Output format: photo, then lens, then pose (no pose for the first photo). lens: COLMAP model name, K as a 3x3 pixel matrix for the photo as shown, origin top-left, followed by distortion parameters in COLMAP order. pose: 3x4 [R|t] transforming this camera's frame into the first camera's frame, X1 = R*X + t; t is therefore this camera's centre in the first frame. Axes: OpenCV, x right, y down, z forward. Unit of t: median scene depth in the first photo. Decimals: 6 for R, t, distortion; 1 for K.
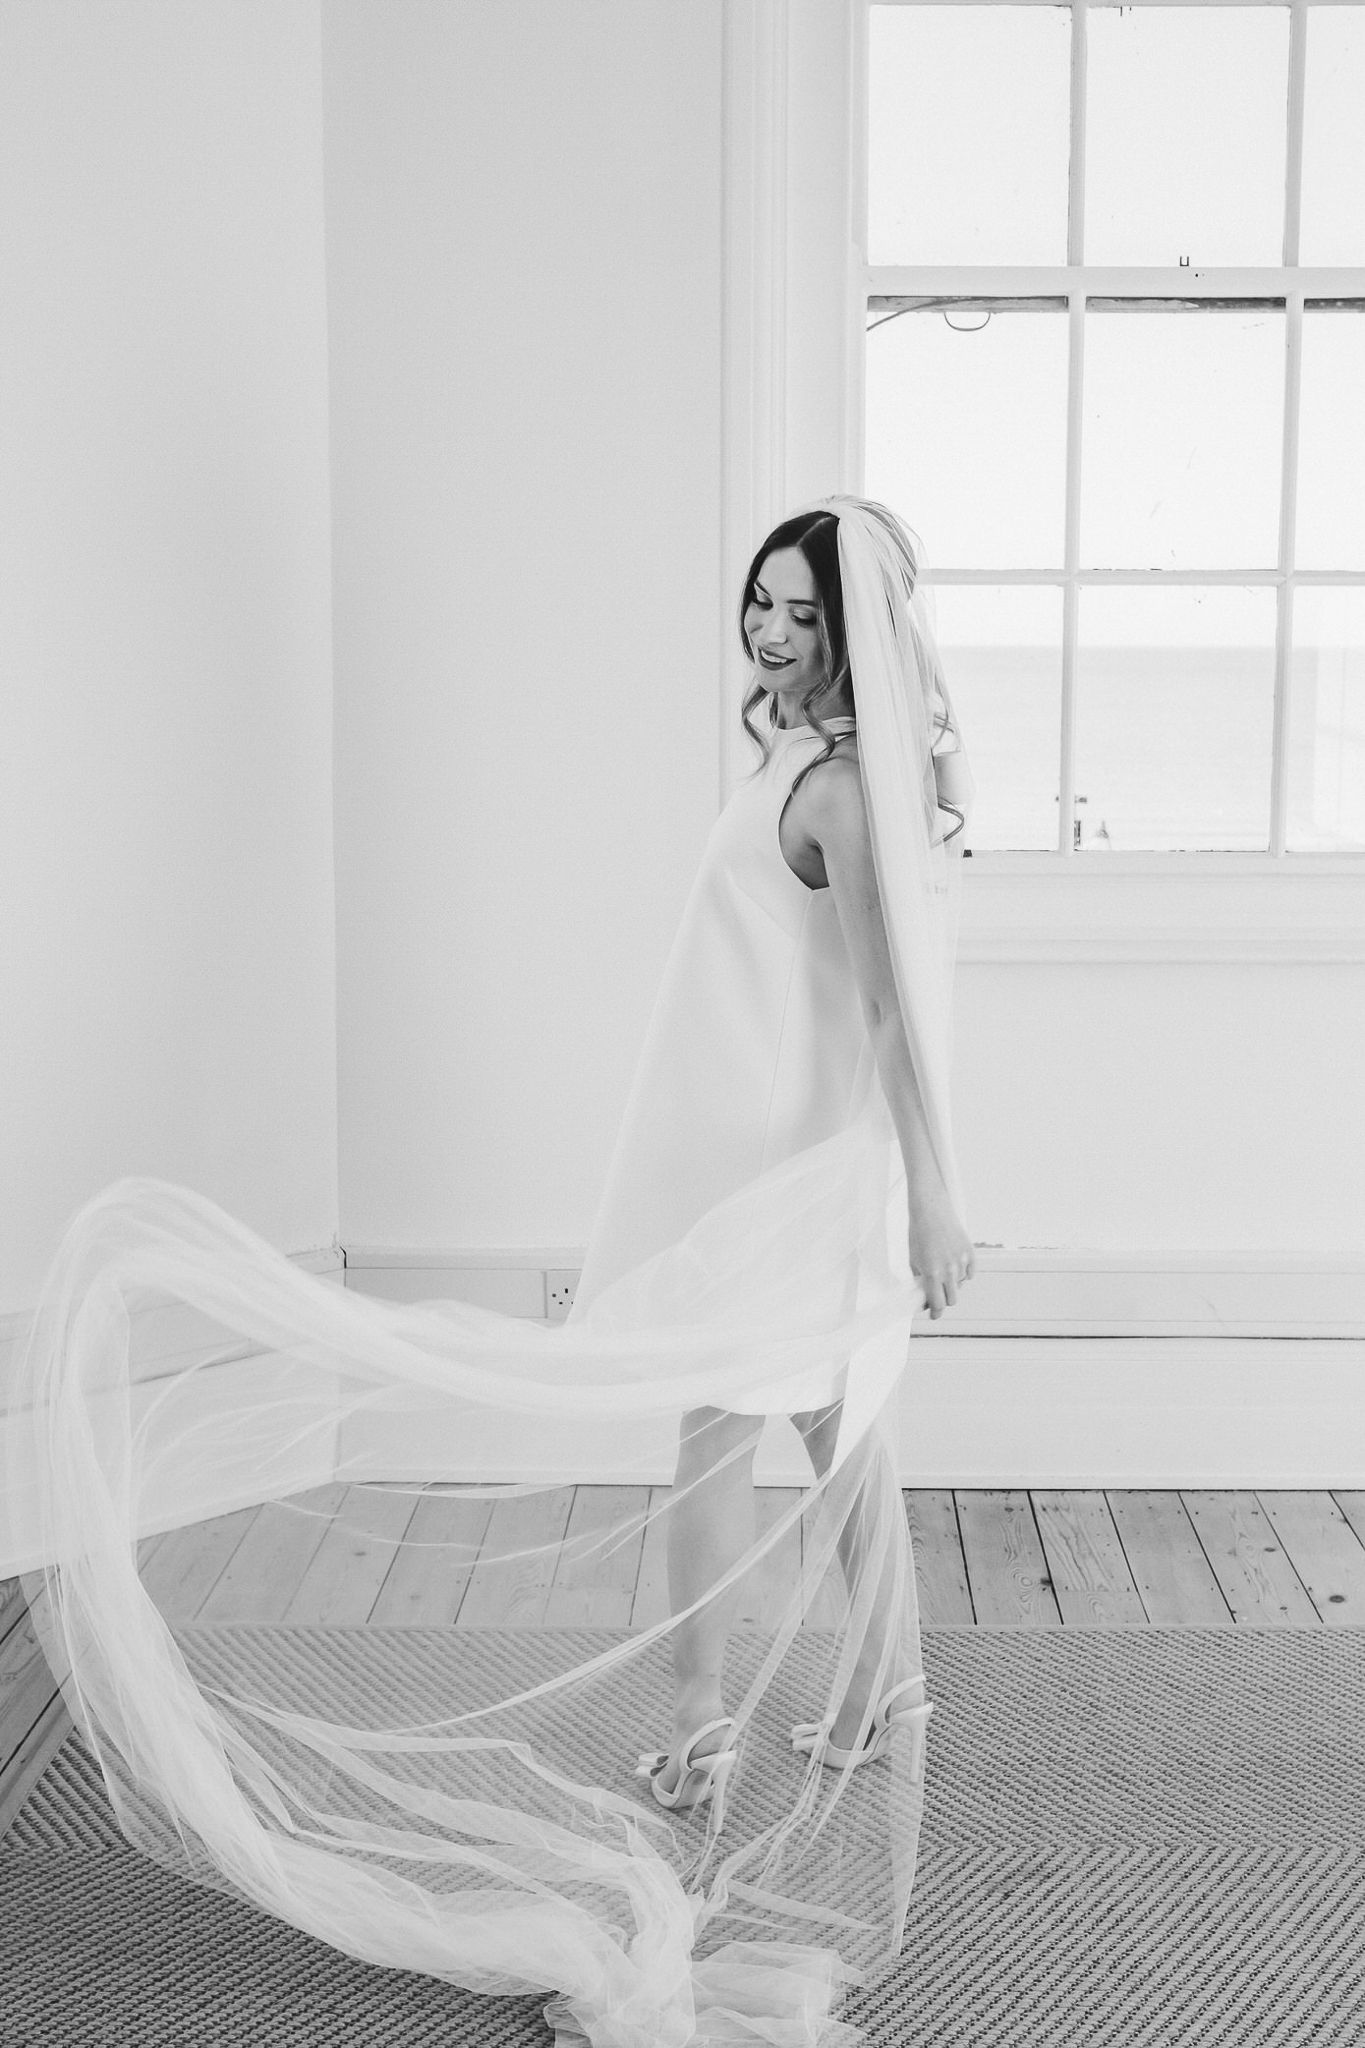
lens RADIAL K [[2401.5, 0, 738.2], [0, 2401.5, 1013.8], [0, 0, 1]] dist [-0.020952, 0.000000]
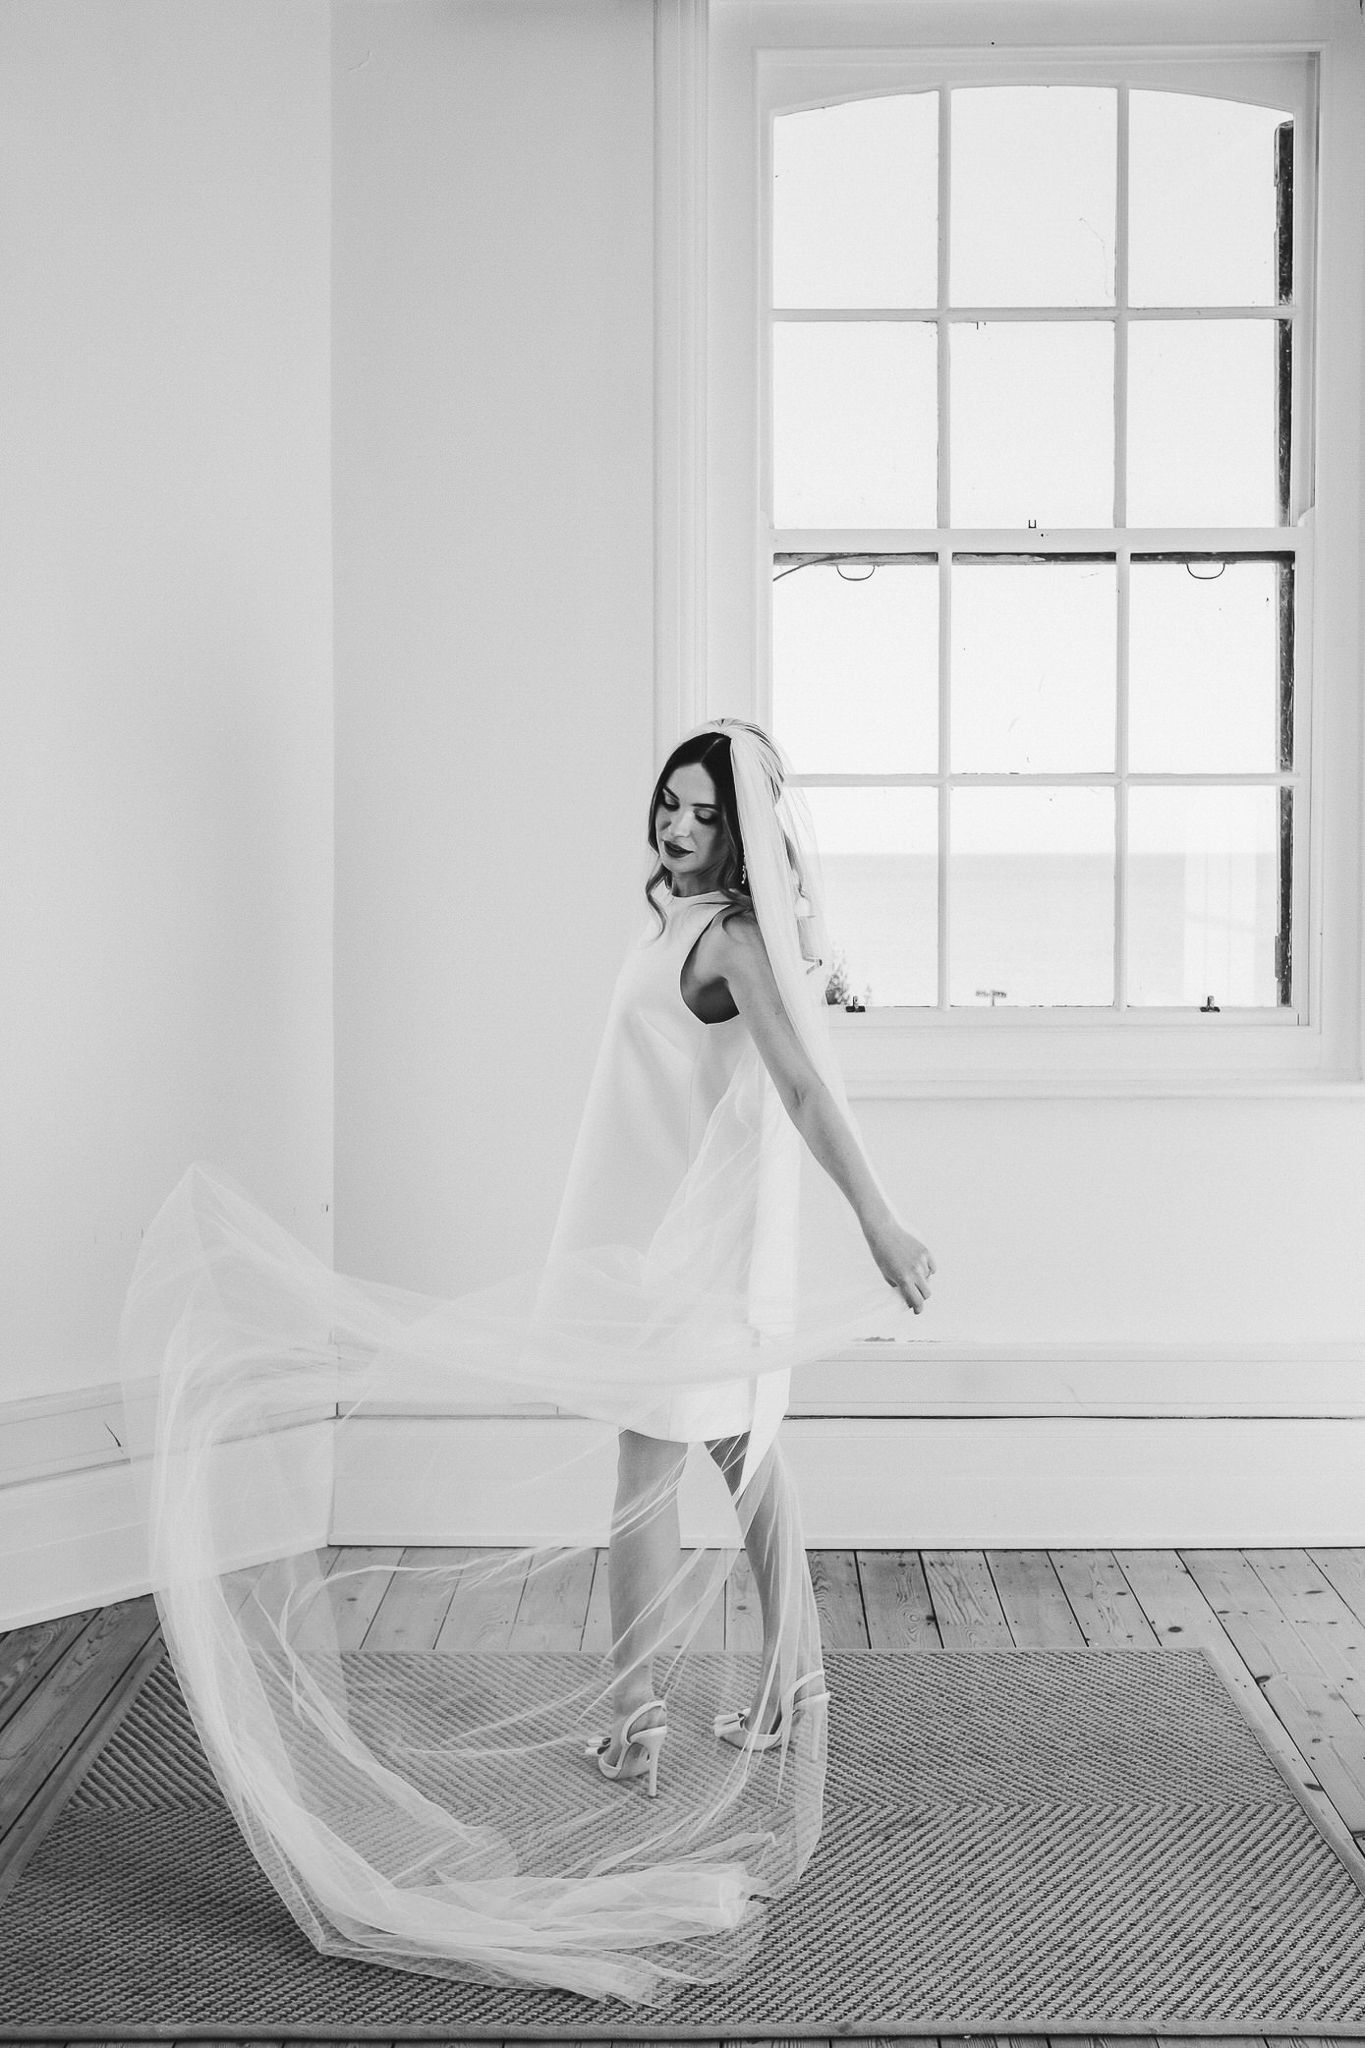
lens RADIAL K [[2401.5, 0, 700.2], [0, 2401.5, 956.5], [0, 0, 1]] dist [-0.020952, 0.000000]
pose [[0.999954, -0.005288, 0.007961, 0.006970], [0.006097, 0.994413, -0.105384, 0.037389], [-0.007360, 0.105428, 0.994400, -0.218602]]
